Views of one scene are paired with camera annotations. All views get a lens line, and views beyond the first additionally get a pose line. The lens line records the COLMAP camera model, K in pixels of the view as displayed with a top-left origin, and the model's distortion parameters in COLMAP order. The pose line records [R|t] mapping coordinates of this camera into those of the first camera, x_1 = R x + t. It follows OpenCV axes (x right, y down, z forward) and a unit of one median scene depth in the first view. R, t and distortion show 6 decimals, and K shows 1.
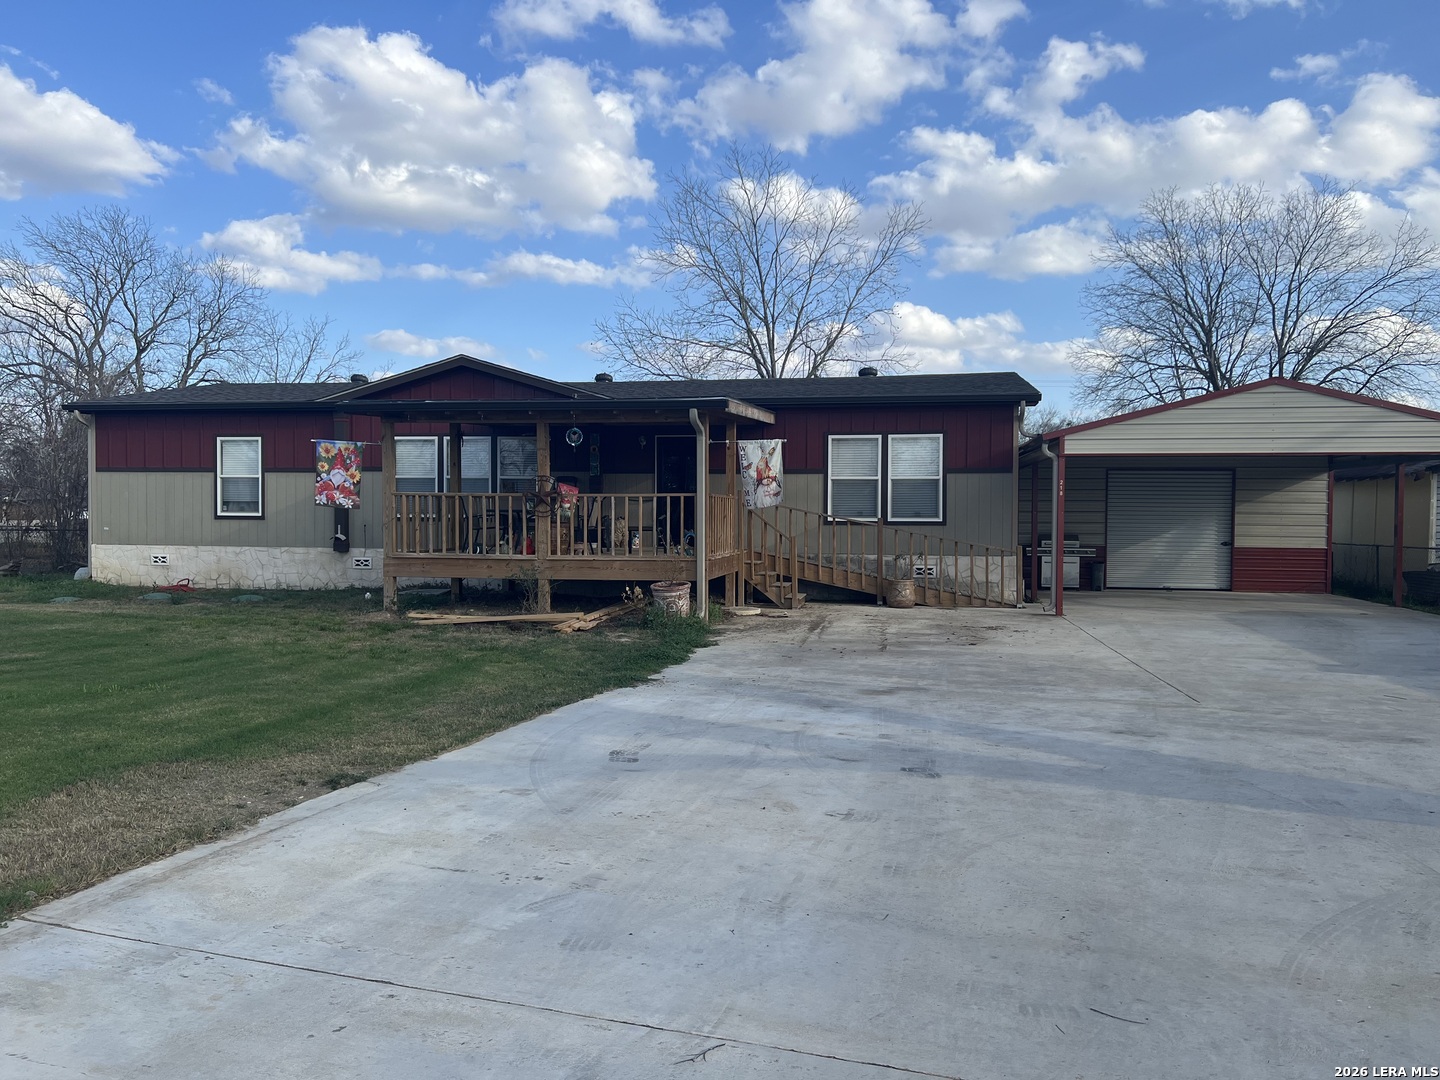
lens RADIAL K [[1106.0, 0, 697.2], [0, 1106.0, 514.7], [0, 0, 1]] dist [0.052897, -0.006837]
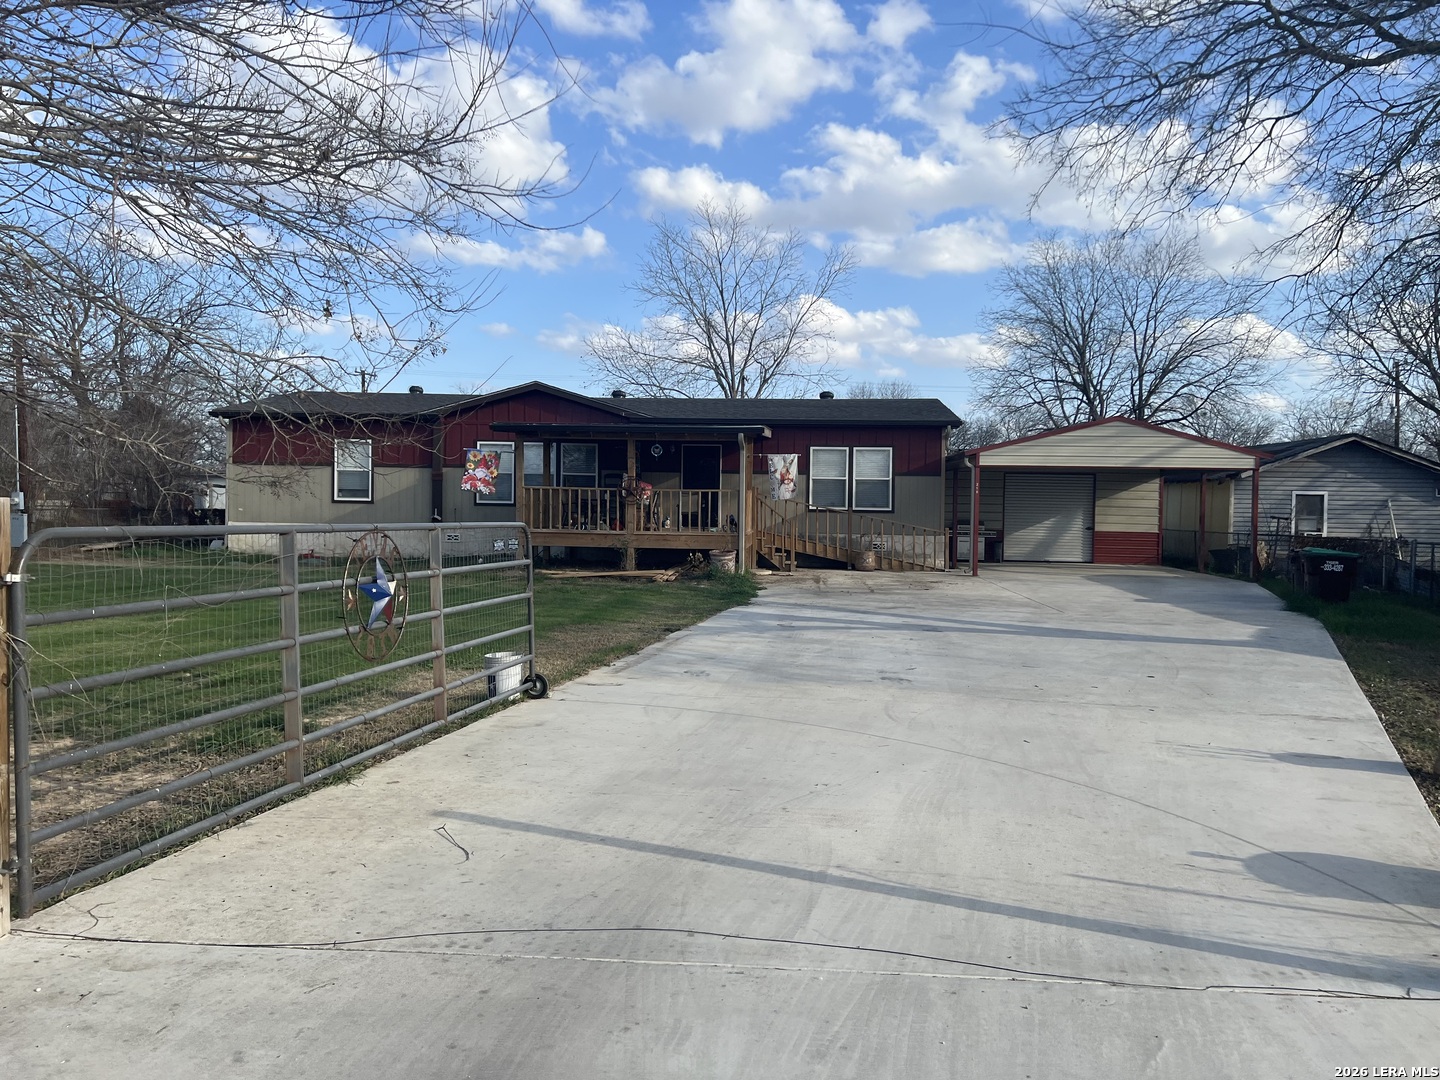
lens RADIAL K [[1106.0, 0, 720.7], [0, 1106.0, 541.1], [0, 0, 1]] dist [0.052897, -0.006837]
pose [[0.994208, 0.006773, 0.107259, -0.115020], [-0.010460, 0.999372, 0.033850, -0.000471], [-0.106962, -0.034776, 0.993655, -0.292560]]
